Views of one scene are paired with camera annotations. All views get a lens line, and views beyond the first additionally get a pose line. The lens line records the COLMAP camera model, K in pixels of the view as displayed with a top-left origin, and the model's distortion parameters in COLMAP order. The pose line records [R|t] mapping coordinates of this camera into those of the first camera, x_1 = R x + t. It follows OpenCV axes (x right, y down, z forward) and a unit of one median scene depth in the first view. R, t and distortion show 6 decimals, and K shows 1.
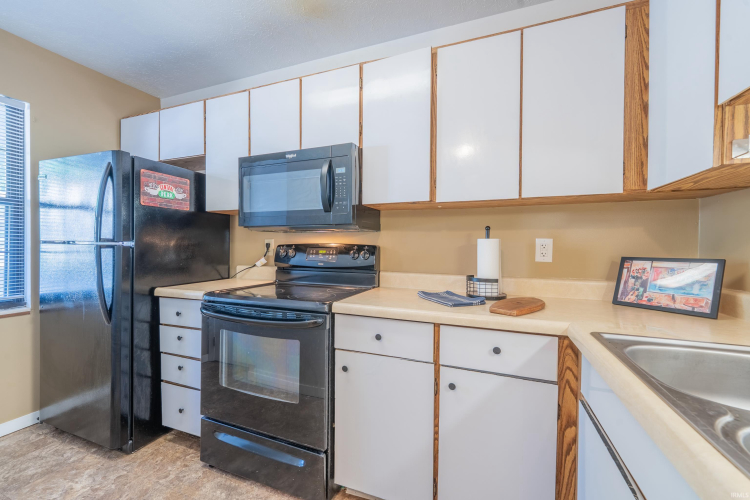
lens RADIAL K [[300.9, 0, 376.4], [0, 300.9, 249.2], [0, 0, 1]] dist [-0.003062, -0.000322]
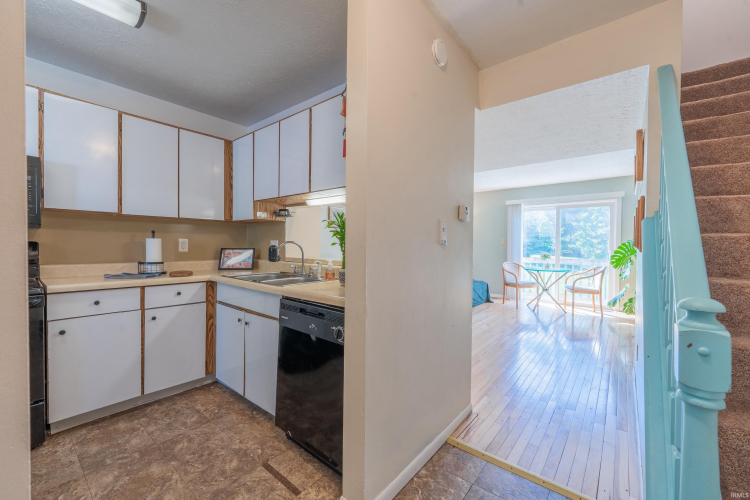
lens RADIAL K [[300.9, 0, 376.4], [0, 300.9, 249.2], [0, 0, 1]] dist [-0.003062, -0.000322]
pose [[0.309231, -0.017175, 0.950832, -0.949965], [0.003118, 0.999850, 0.017047, 0.000834], [-0.950982, -0.002307, 0.309238, -0.776258]]
